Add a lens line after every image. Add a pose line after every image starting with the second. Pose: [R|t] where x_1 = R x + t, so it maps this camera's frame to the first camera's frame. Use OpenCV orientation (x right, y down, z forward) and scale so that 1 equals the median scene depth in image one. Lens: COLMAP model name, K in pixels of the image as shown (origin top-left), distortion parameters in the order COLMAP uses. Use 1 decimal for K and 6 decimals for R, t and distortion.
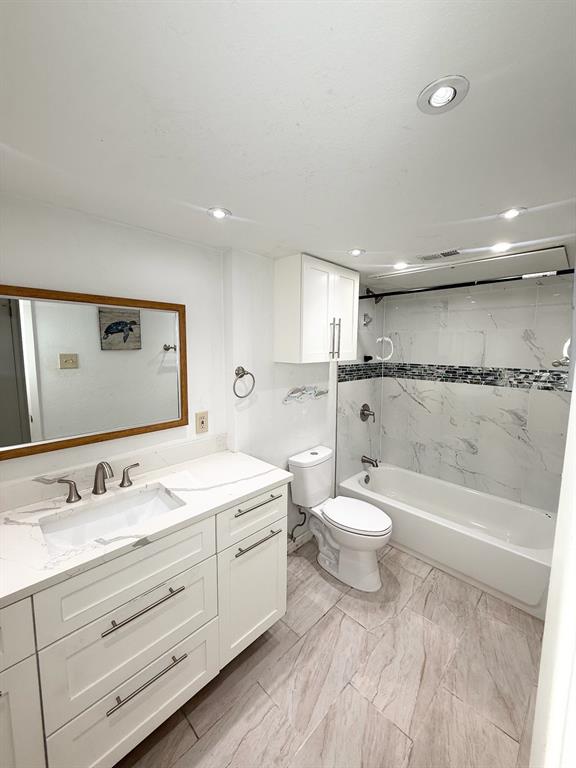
lens RADIAL K [[308.1, 0, 287.6], [0, 308.1, 382.1], [0, 0, 1]] dist [-0.000077, -0.000002]
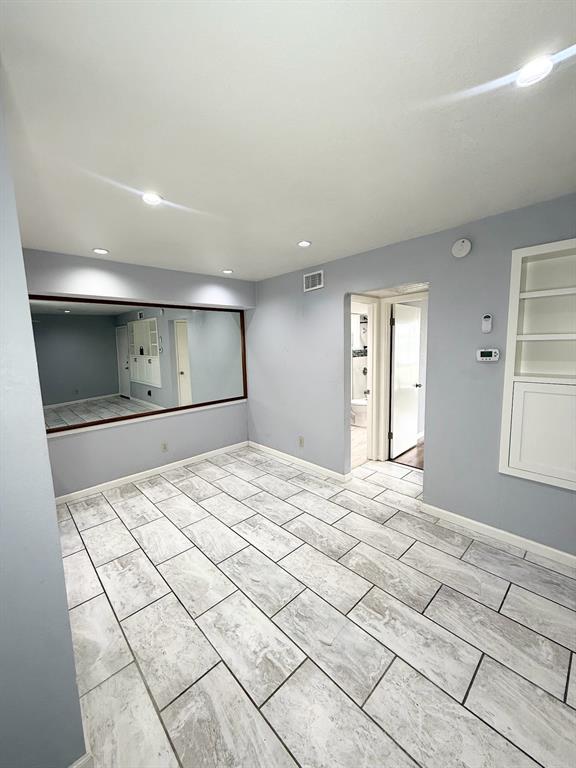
lens RADIAL K [[308.1, 0, 288.5], [0, 308.1, 382.3], [0, 0, 1]] dist [-0.000077, -0.000002]
pose [[0.998823, -0.026357, -0.040729, -0.232113], [0.026682, 0.999616, 0.007469, 0.155702], [0.040516, -0.008547, 0.999142, -1.355277]]
